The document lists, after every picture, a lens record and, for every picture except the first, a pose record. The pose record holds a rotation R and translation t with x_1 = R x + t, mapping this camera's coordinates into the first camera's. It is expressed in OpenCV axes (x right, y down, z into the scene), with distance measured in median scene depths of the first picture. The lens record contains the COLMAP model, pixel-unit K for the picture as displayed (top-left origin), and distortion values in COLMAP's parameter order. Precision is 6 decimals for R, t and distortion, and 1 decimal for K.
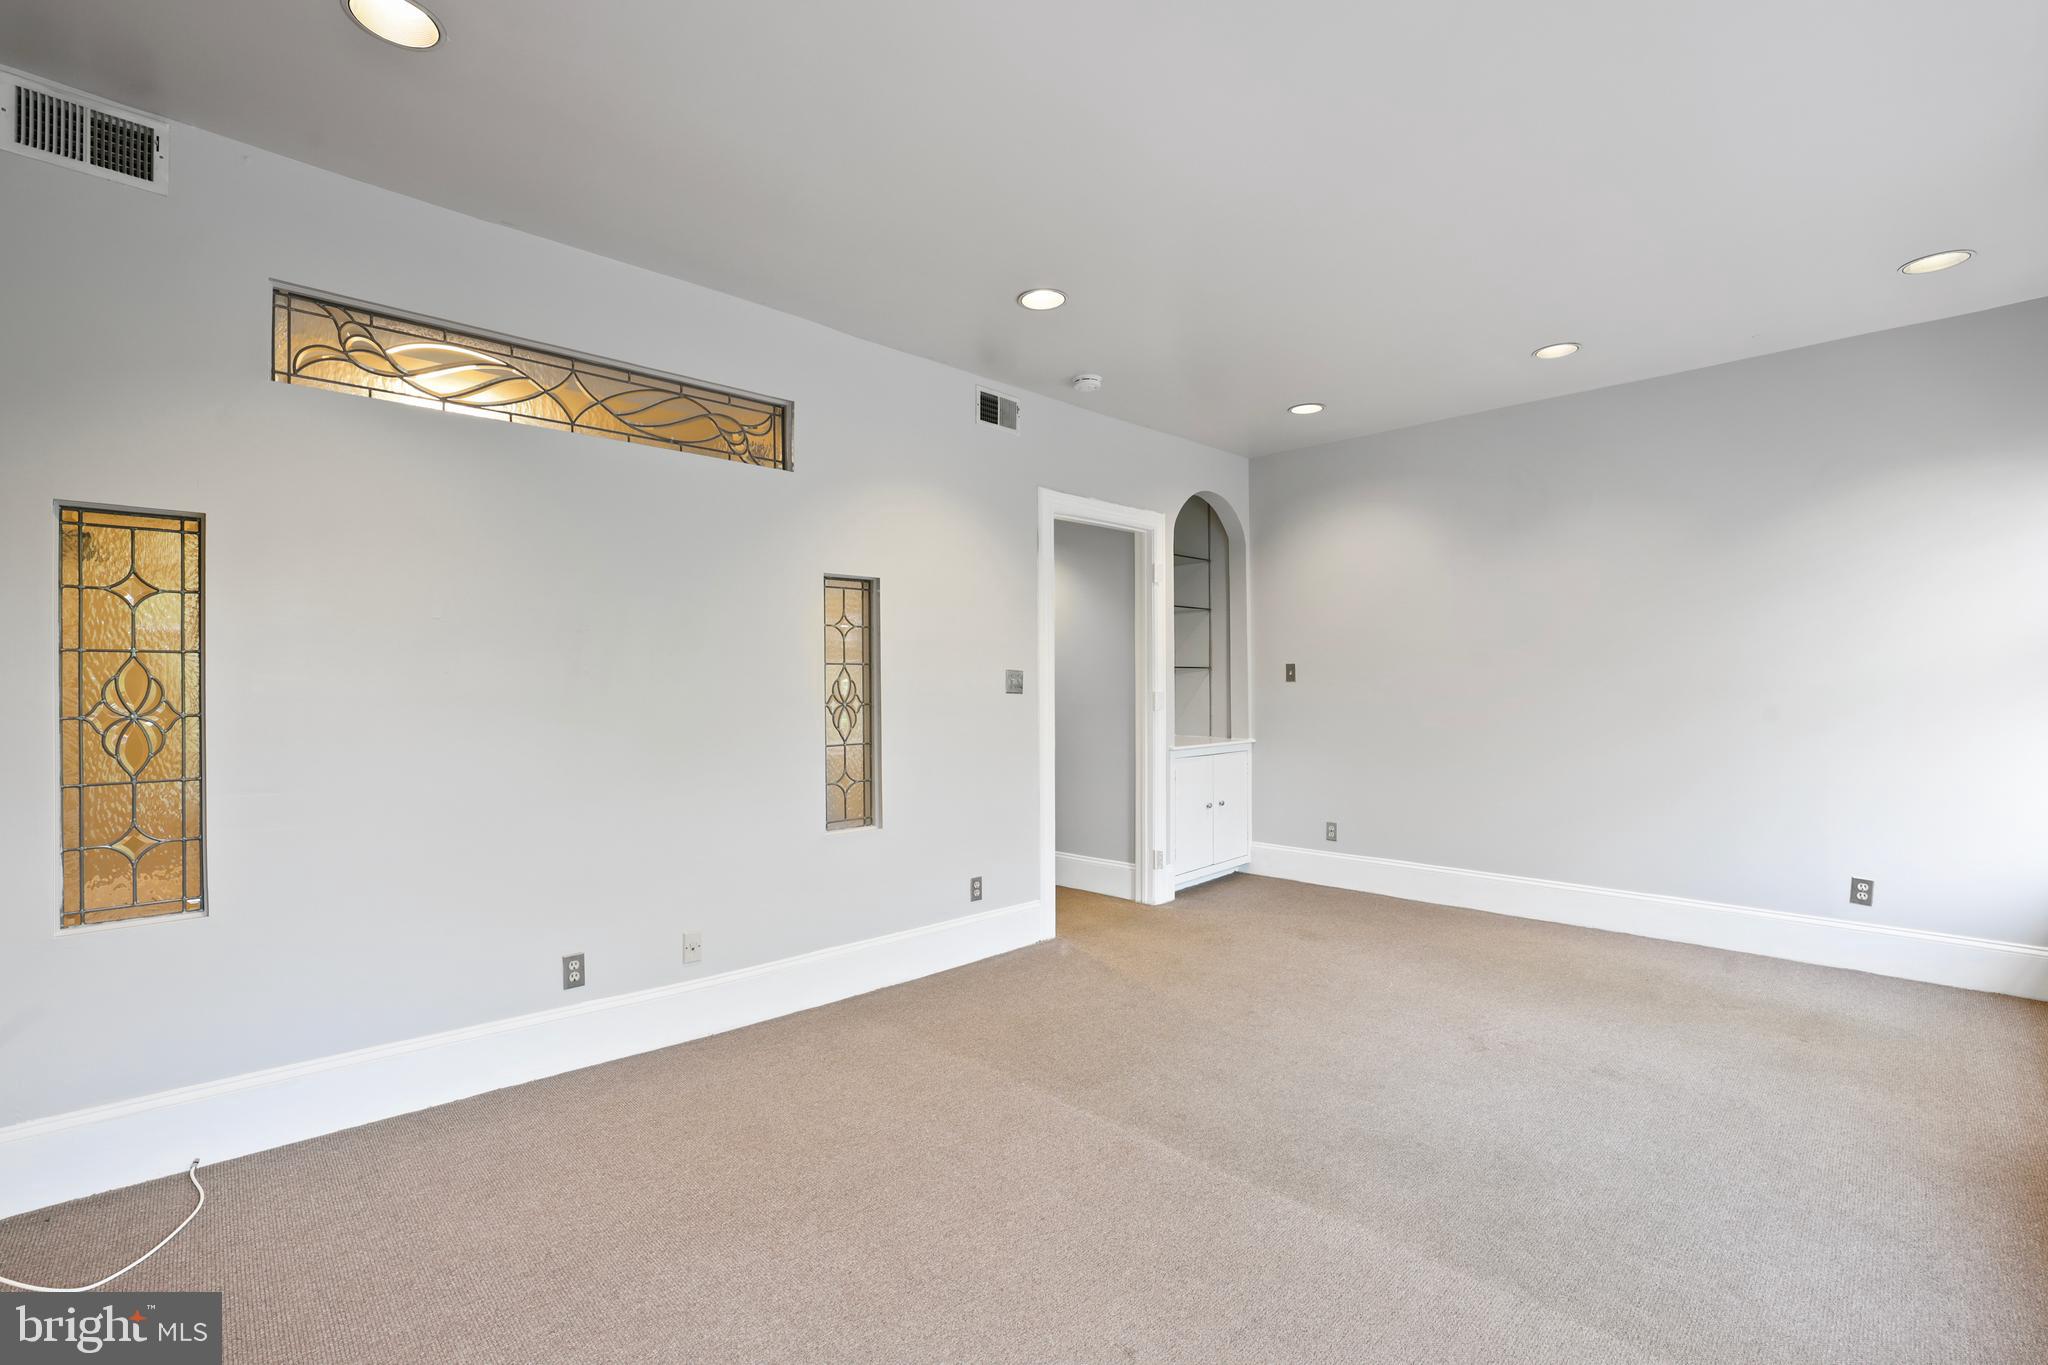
lens RADIAL K [[900.7, 0, 1029.3], [0, 900.7, 679.0], [0, 0, 1]] dist [-0.000411, 0.000087]
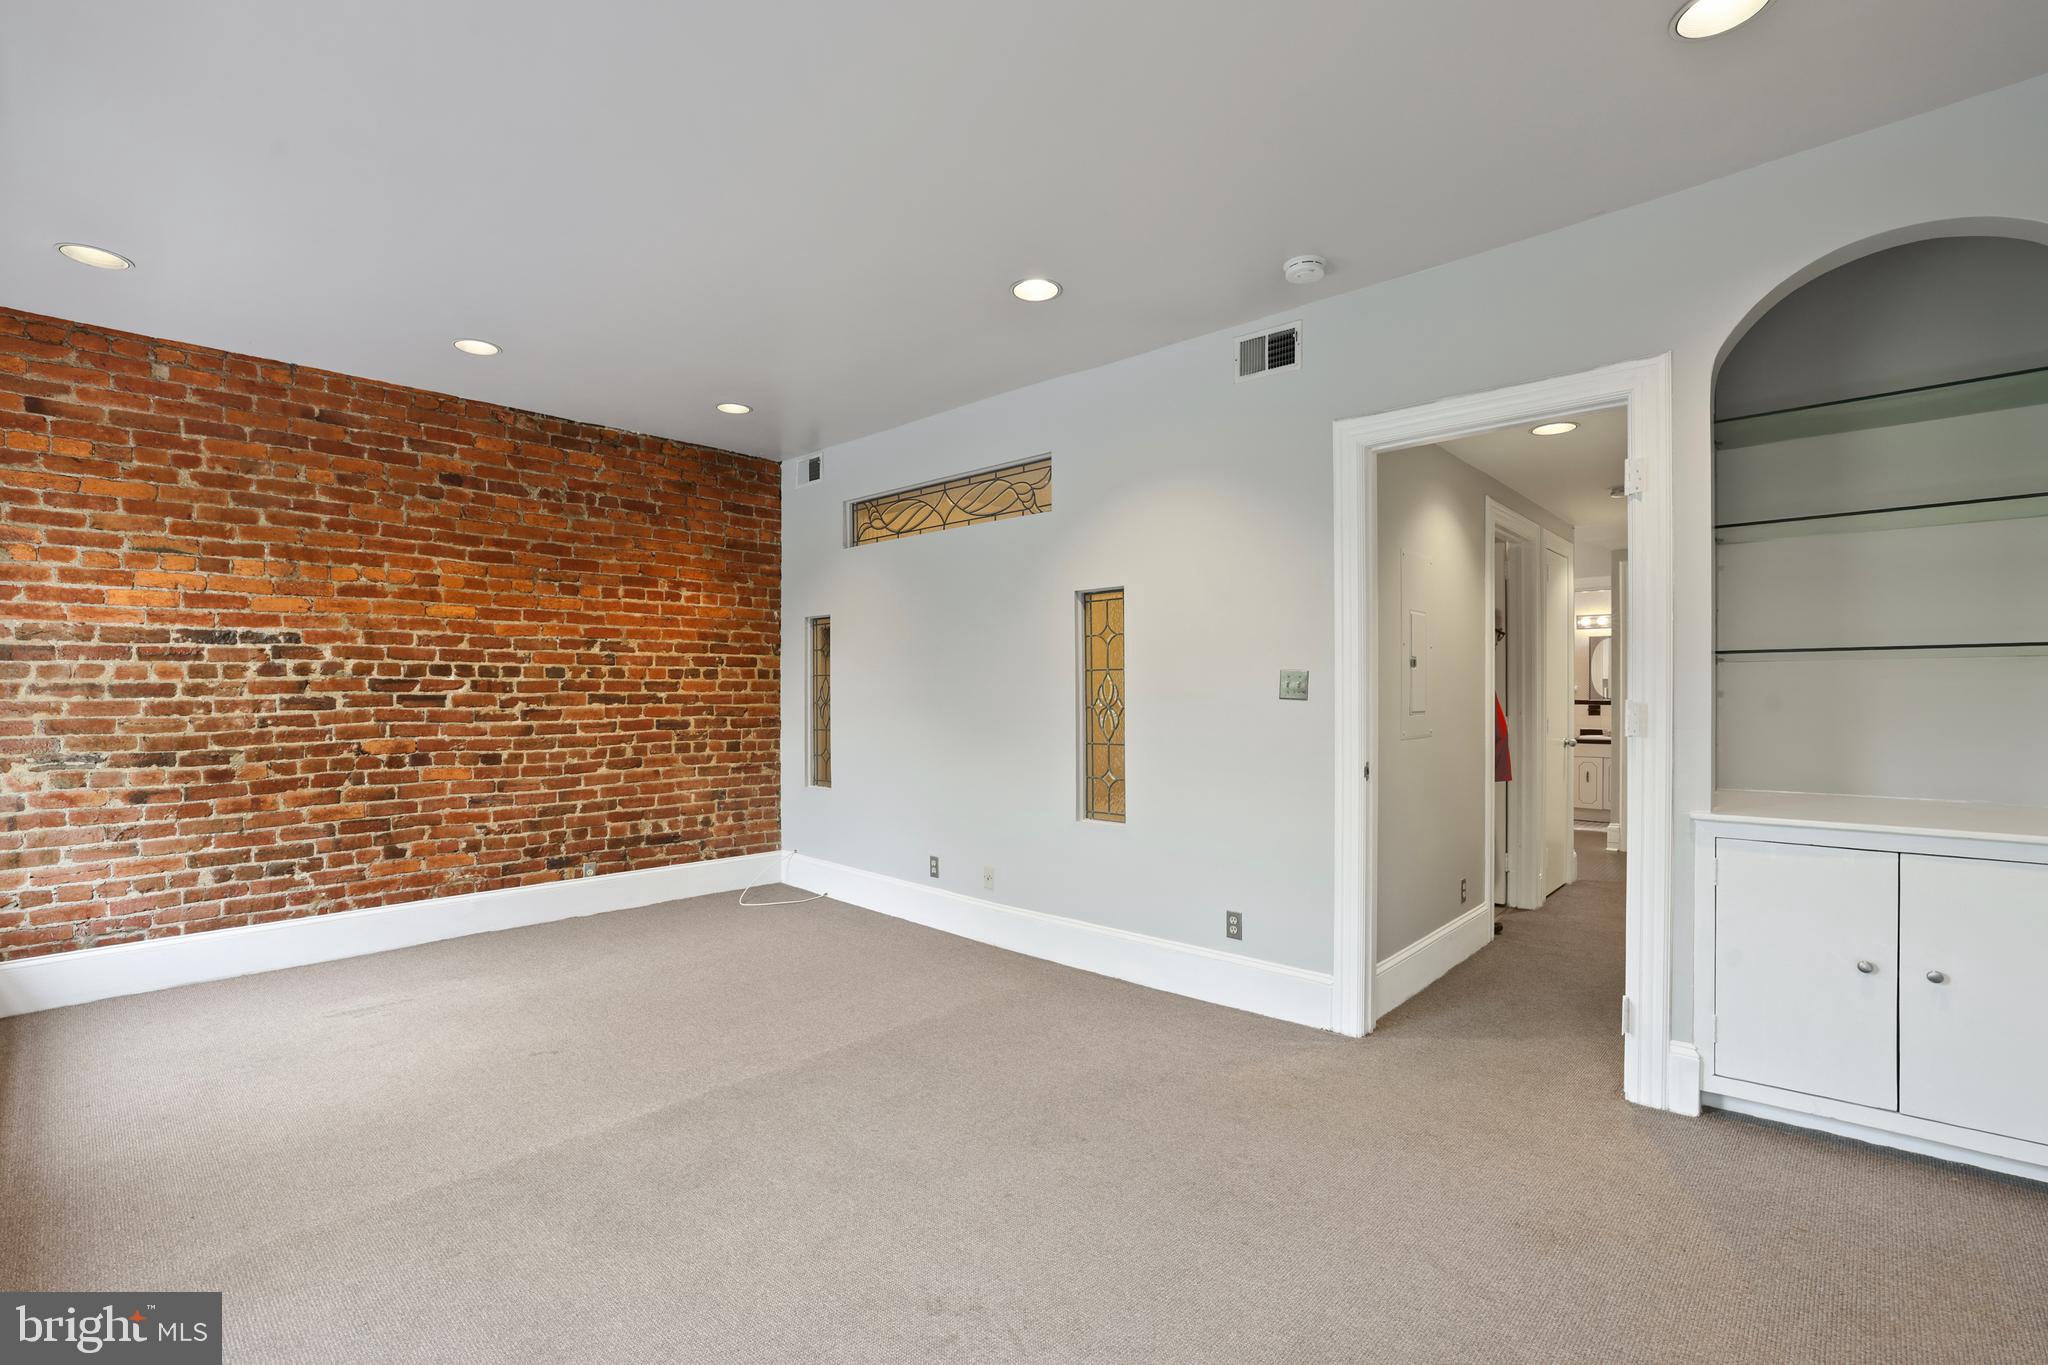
lens RADIAL K [[928.3, 0, 1013.6], [0, 928.3, 698.7], [0, 0, 1]] dist [-0.000019, 0.000326]
pose [[0.054385, 0.014614, -0.998413, 0.904545], [0.011829, 0.999813, 0.015279, -0.000590], [0.998450, -0.012641, 0.054202, 0.822887]]
